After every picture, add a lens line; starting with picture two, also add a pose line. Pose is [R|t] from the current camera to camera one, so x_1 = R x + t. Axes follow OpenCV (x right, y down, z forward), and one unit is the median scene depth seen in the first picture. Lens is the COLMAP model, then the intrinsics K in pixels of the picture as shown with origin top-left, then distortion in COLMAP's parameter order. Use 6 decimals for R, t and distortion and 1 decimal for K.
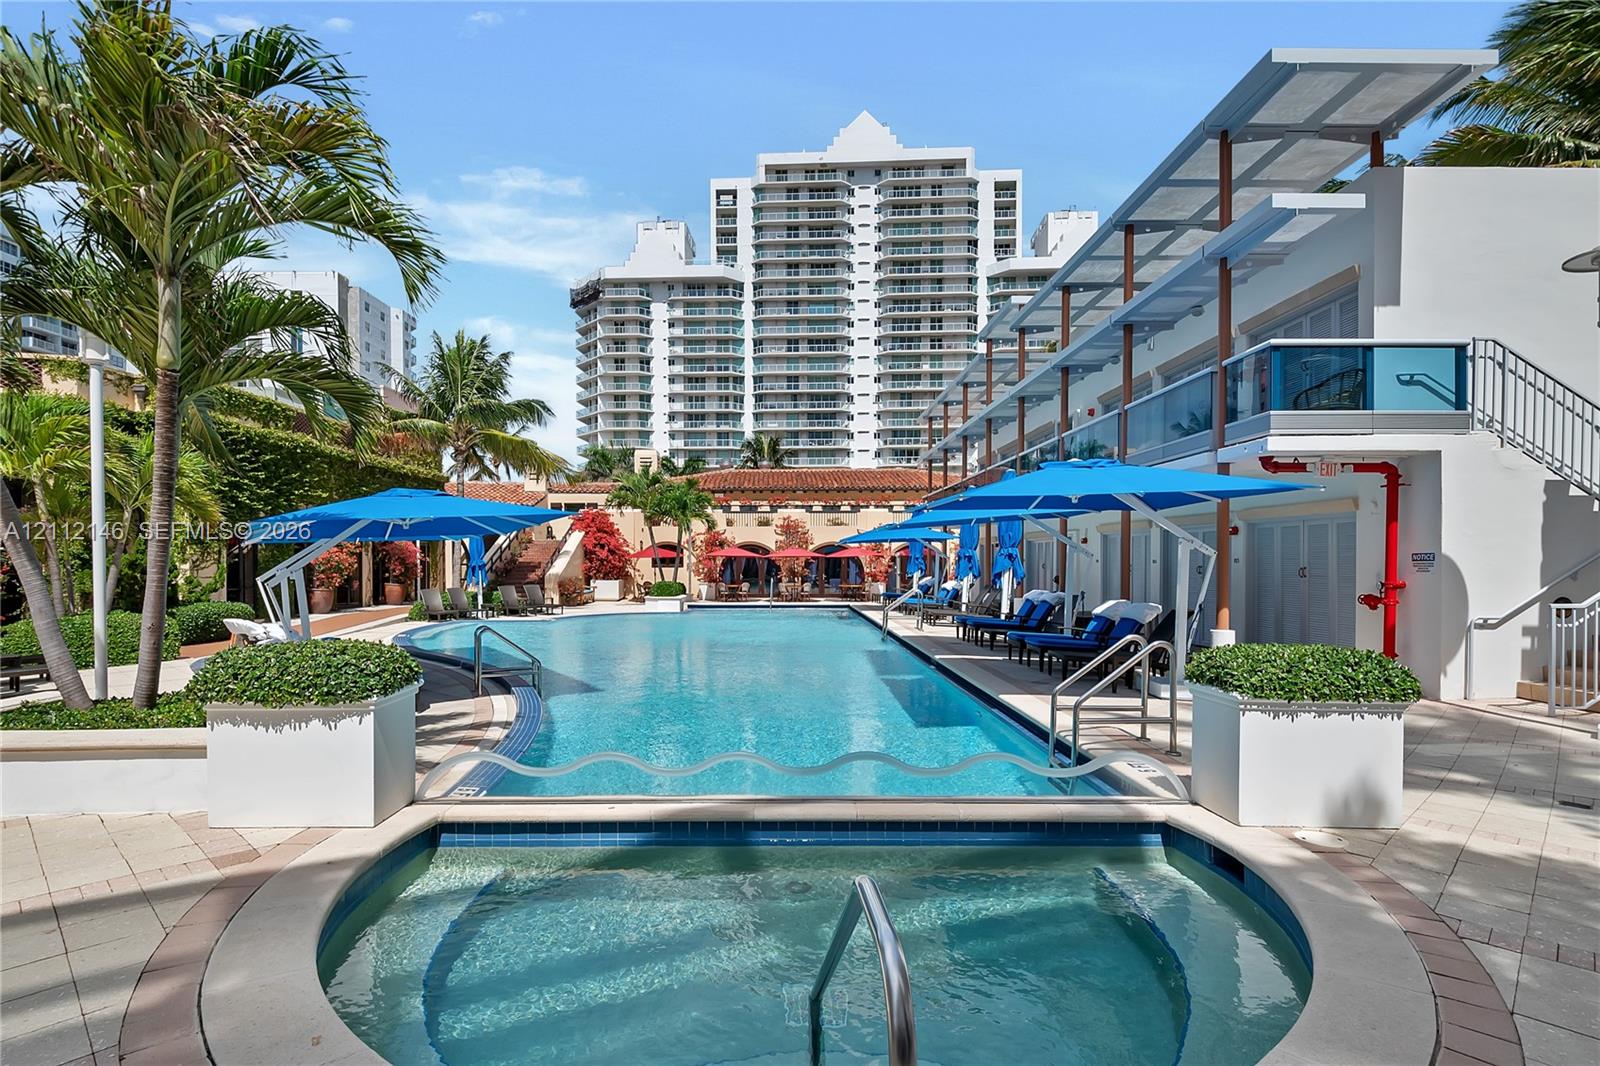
lens RADIAL K [[751.5, 0, 800.7], [0, 751.5, 552.0], [0, 0, 1]] dist [0.017879, -0.000092]
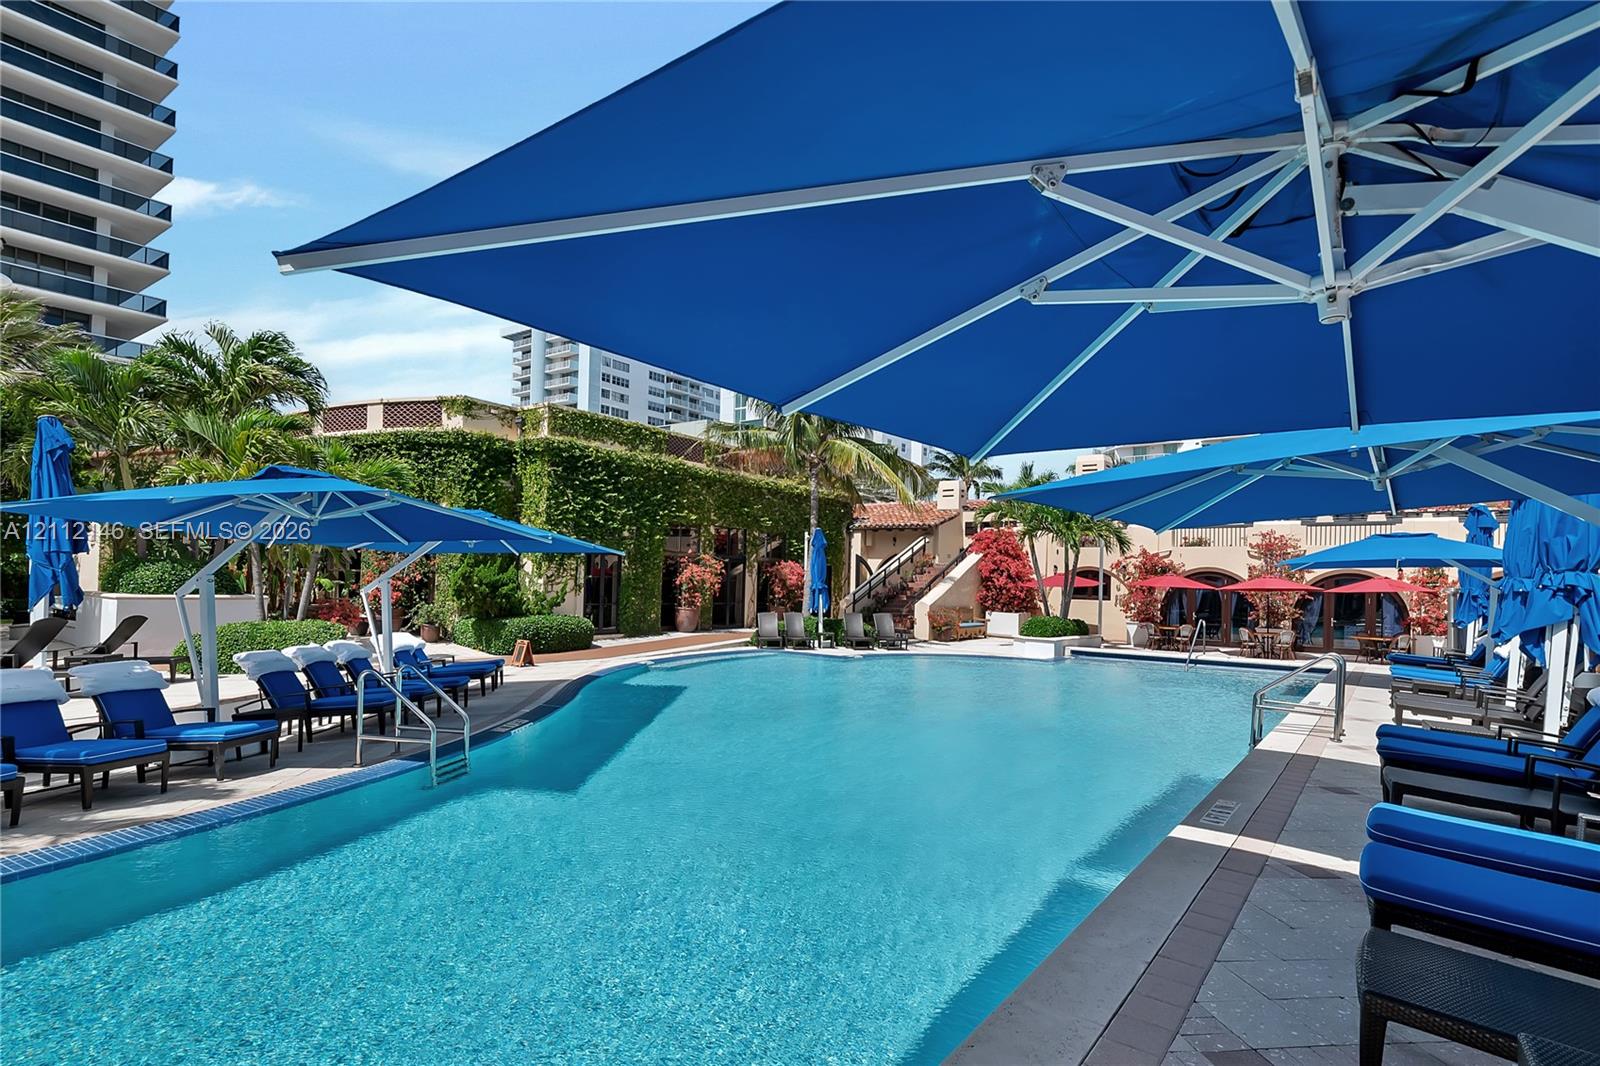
lens RADIAL K [[804.7, 0, 799.1], [0, 804.7, 575.6], [0, 0, 1]] dist [0.045697, -0.000197]
pose [[0.808316, 0.015925, -0.588533, 0.081966], [-0.020326, 0.999793, -0.000863, 0.002162], [0.588398, 0.012660, 0.808473, 0.147650]]
